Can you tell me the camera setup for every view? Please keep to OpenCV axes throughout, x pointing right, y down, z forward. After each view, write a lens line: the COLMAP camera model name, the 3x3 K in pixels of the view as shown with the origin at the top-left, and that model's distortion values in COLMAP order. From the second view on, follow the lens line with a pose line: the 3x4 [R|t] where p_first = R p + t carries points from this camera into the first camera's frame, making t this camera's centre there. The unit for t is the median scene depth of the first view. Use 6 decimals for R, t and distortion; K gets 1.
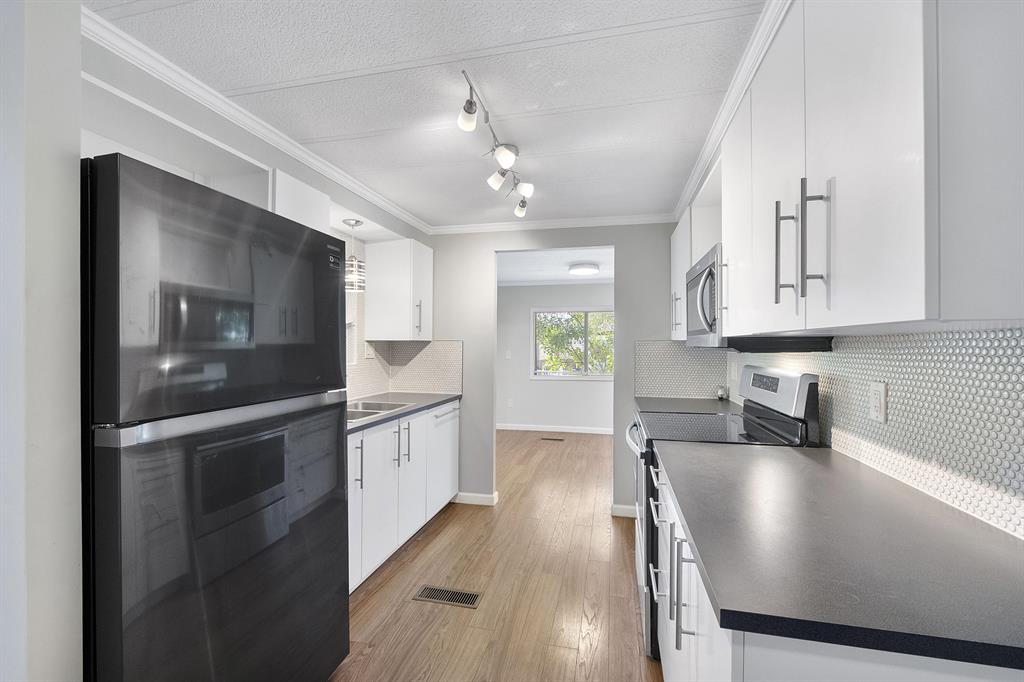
lens RADIAL K [[433.0, 0, 512.1], [0, 433.0, 342.4], [0, 0, 1]] dist [-0.009445, -0.000417]
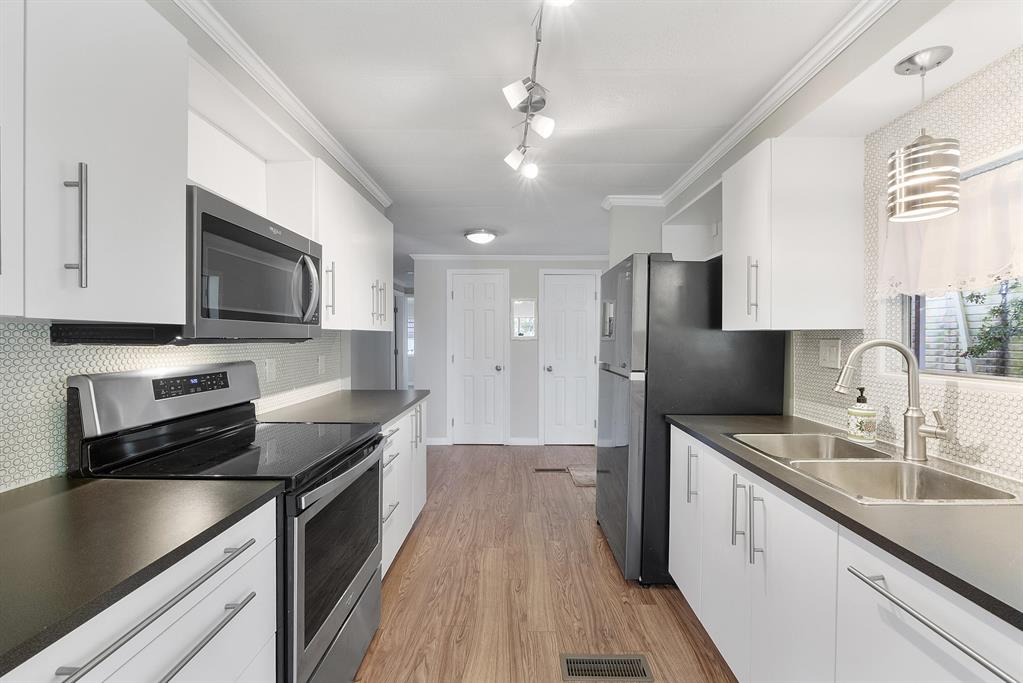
lens RADIAL K [[432.5, 0, 512.5], [0, 432.5, 340.5], [0, 0, 1]] dist [-0.009445, -0.000417]
pose [[-0.976319, -0.003731, -0.216303, 0.208107], [-0.003429, 0.999993, -0.001770, 0.016865], [0.216308, -0.000986, -0.976325, 1.995175]]
